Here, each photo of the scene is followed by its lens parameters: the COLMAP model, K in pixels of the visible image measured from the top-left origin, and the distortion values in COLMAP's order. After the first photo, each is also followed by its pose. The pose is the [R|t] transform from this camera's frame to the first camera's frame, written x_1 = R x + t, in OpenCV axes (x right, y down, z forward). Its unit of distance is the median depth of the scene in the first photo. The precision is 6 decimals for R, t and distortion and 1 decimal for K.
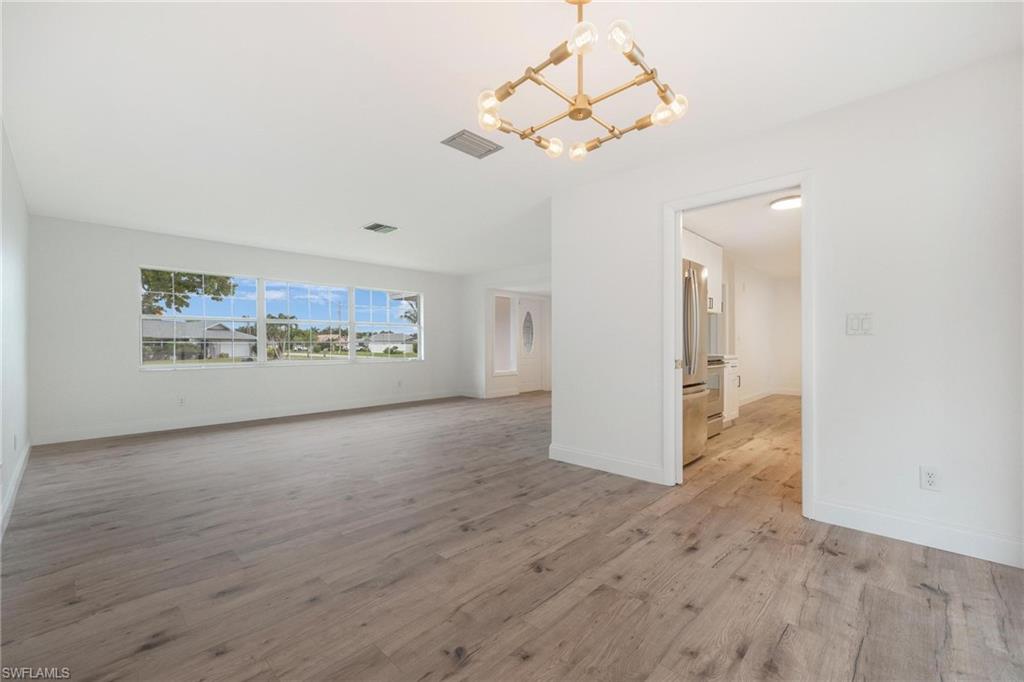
lens RADIAL K [[437.4, 0, 520.8], [0, 437.4, 344.5], [0, 0, 1]] dist [0.008176, -0.001614]
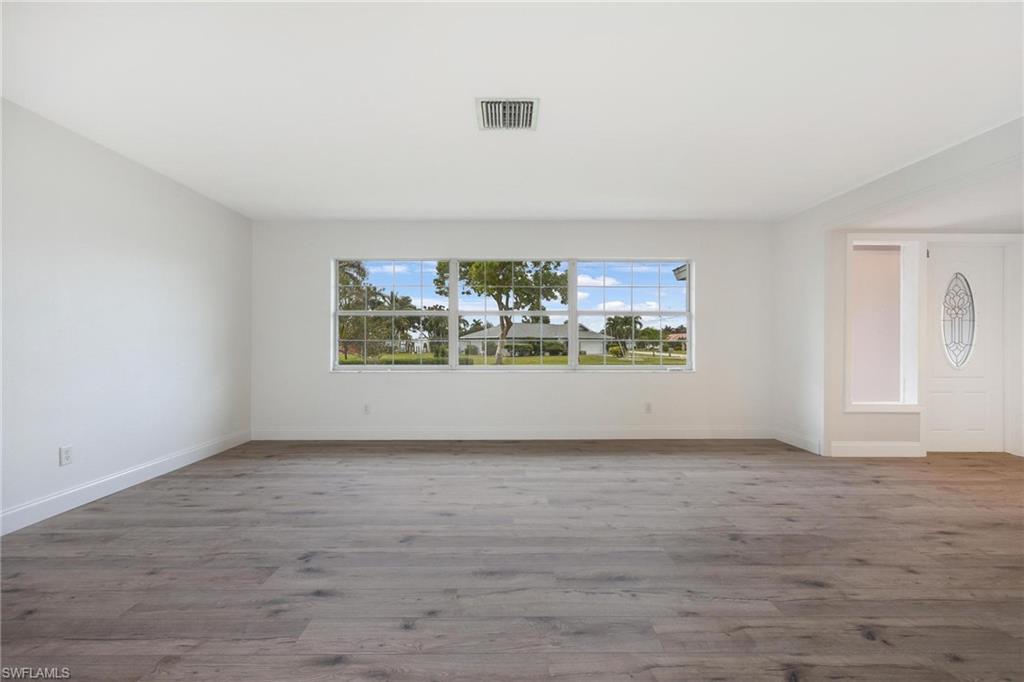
lens RADIAL K [[437.4, 0, 517.7], [0, 437.4, 344.1], [0, 0, 1]] dist [0.008176, -0.001614]
pose [[0.704518, 0.004364, -0.709673, 0.028976], [-0.003437, 0.999990, 0.002737, -0.003177], [0.709678, 0.000511, 0.704526, 0.562950]]
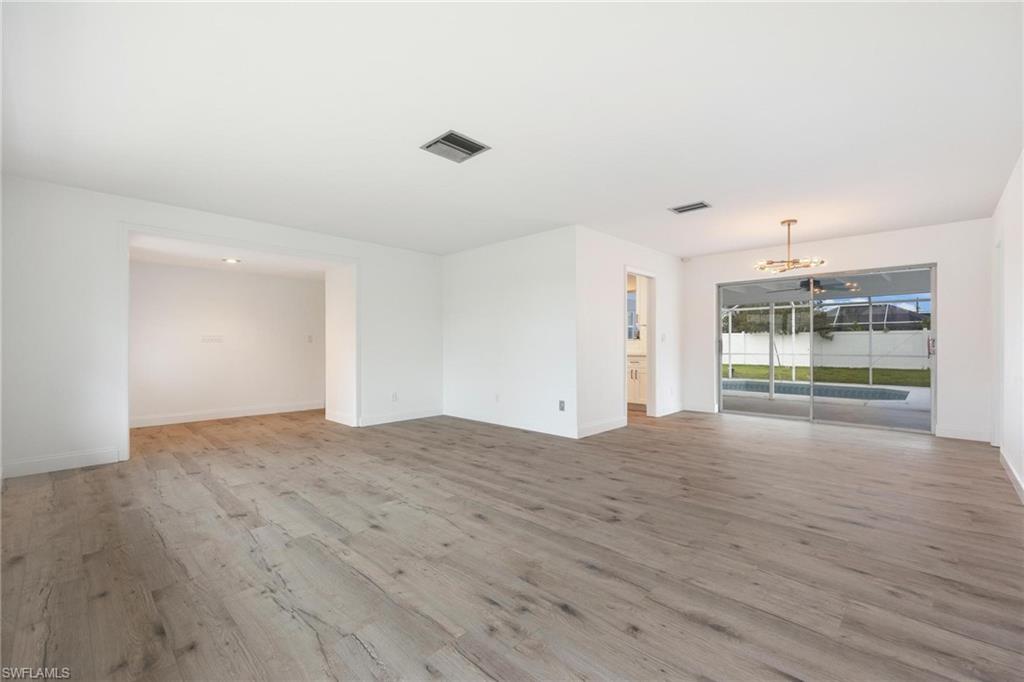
lens RADIAL K [[437.4, 0, 517.7], [0, 437.4, 347.6], [0, 0, 1]] dist [0.008176, -0.001614]
pose [[-0.006675, -0.004100, 0.999969, -0.774975], [0.003411, 0.999986, 0.004123, 0.000239], [-0.999972, 0.003438, -0.006661, 0.790105]]
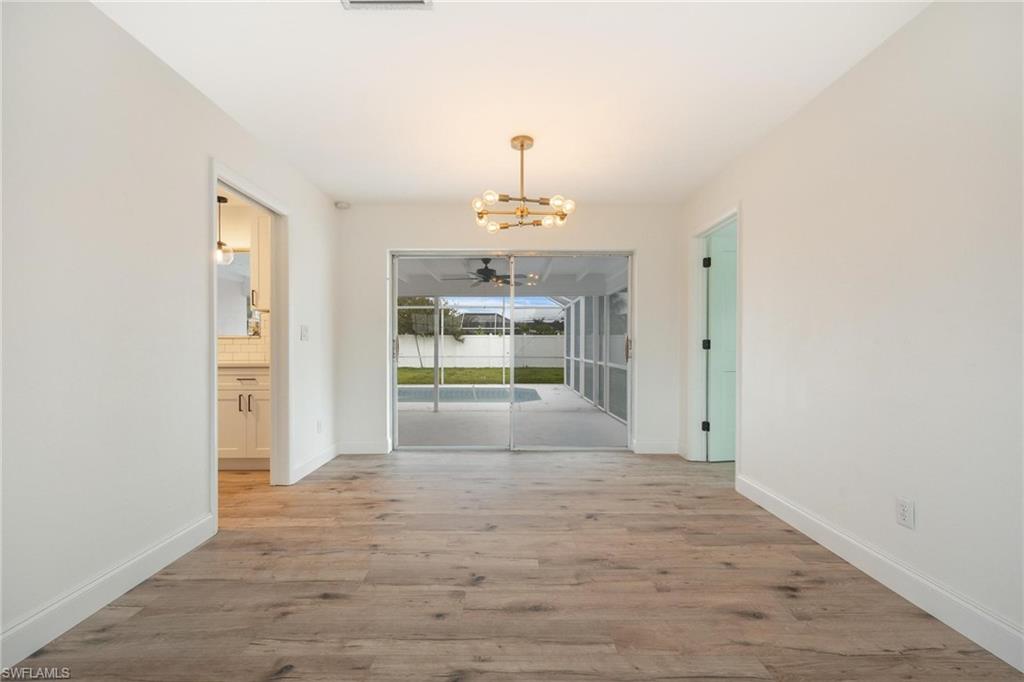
lens RADIAL K [[437.4, 0, 510.6], [0, 437.4, 349.1], [0, 0, 1]] dist [0.008176, -0.001614]
pose [[-0.691343, -0.002584, 0.722522, -0.308161], [0.002350, 0.999980, 0.005824, -0.000501], [-0.722523, 0.005724, -0.691323, 0.626912]]
